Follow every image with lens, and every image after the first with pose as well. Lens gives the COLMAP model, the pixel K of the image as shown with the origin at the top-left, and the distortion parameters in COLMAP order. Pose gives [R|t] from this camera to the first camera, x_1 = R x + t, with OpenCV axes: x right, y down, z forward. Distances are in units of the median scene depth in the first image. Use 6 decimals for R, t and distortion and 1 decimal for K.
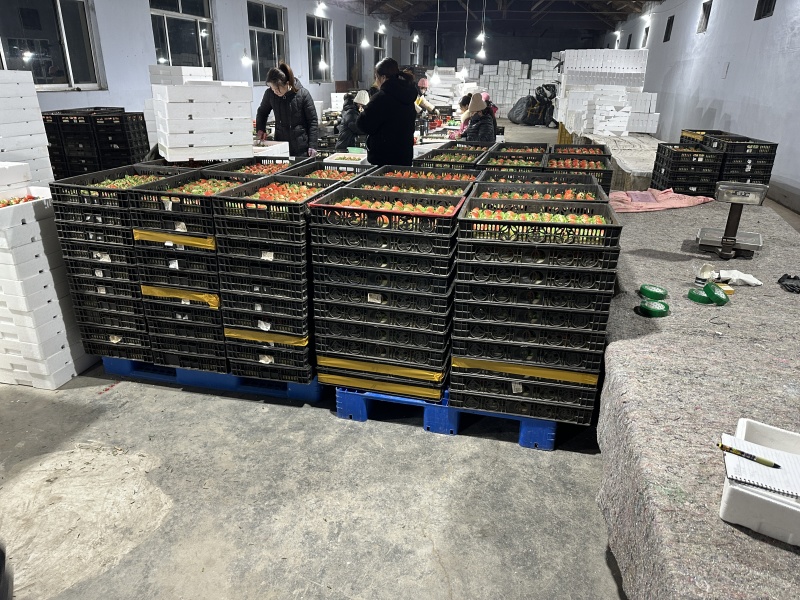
lens RADIAL K [[553.8, 0, 403.9], [0, 553.8, 302.3], [0, 0, 1]] dist [0.096961, -0.133851]
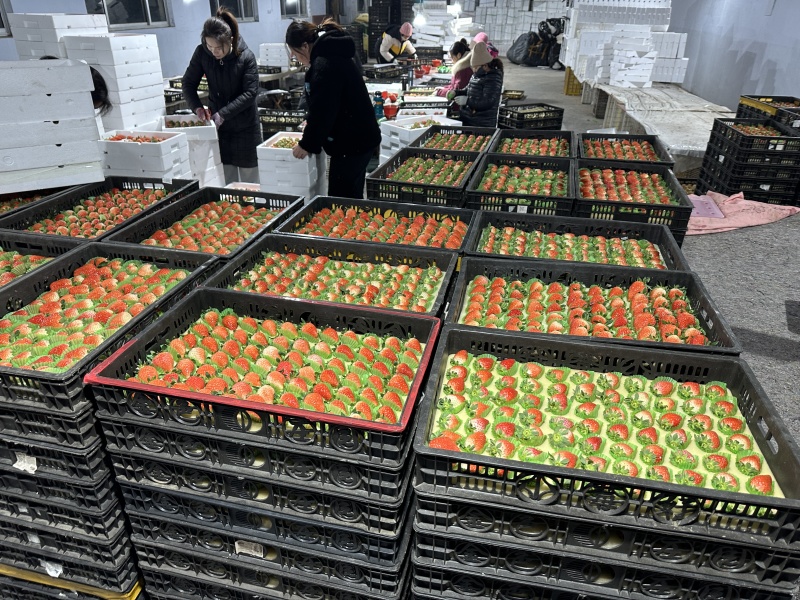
lens RADIAL K [[556.0, 0, 397.3], [0, 556.0, 300.2], [0, 0, 1]] dist [0.052429, -0.056196]
pose [[0.999986, -0.005125, -0.001033, 0.067971], [0.005204, 0.994759, 0.102111, -0.239357], [0.000504, -0.102115, 0.994772, 0.470732]]
